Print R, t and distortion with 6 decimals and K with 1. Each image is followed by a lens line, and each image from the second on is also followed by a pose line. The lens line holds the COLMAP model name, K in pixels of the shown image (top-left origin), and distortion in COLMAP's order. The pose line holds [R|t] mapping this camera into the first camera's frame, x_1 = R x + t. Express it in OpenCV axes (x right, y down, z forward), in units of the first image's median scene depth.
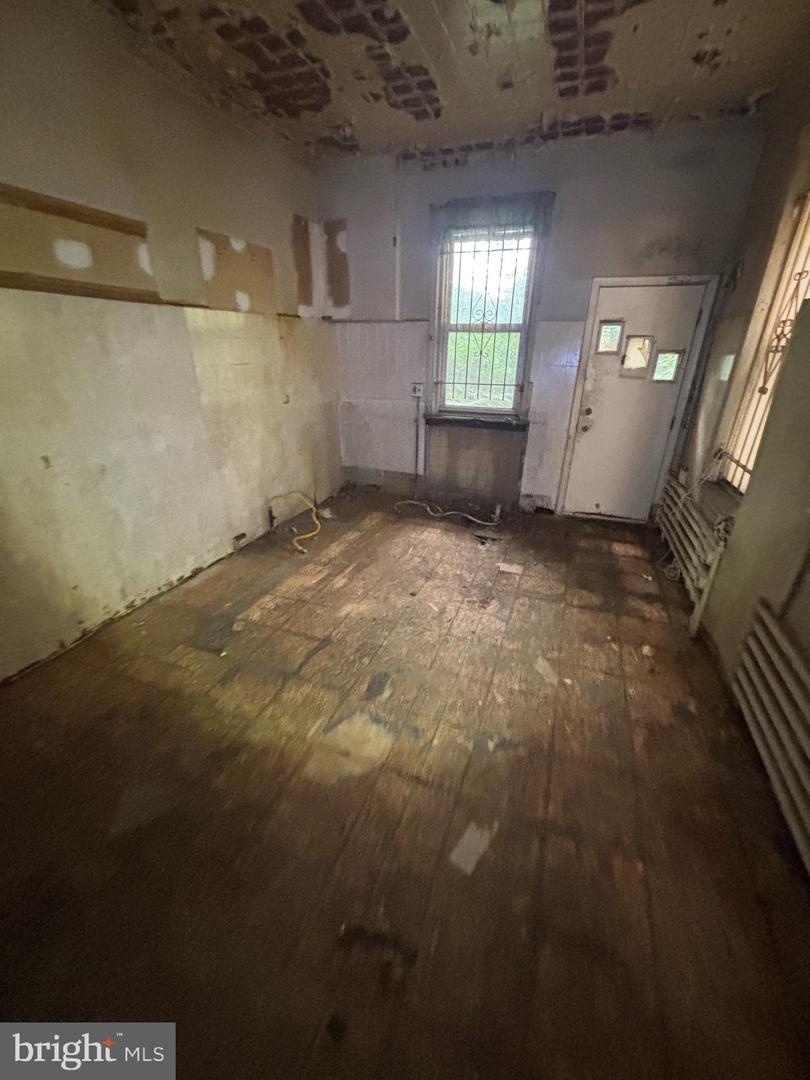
lens RADIAL K [[439.2, 0, 405.0], [0, 439.2, 540.0], [0, 0, 1]] dist [0.004502, -0.000310]
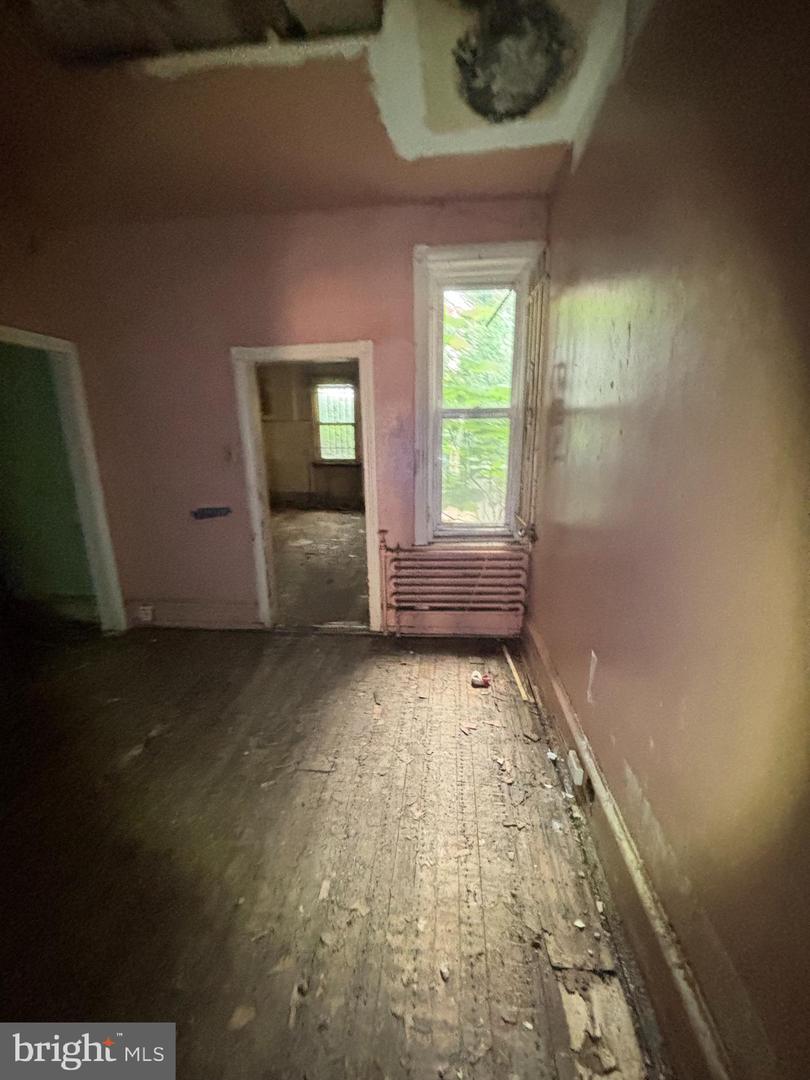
lens RADIAL K [[431.5, 0, 408.0], [0, 431.5, 539.6], [0, 0, 1]] dist [-0.000201, 0.008673]
pose [[0.963541, -0.091984, 0.251254, -0.080297], [0.132292, 0.980017, -0.148547, 0.534960], [-0.232569, 0.176370, 0.956455, -1.222712]]
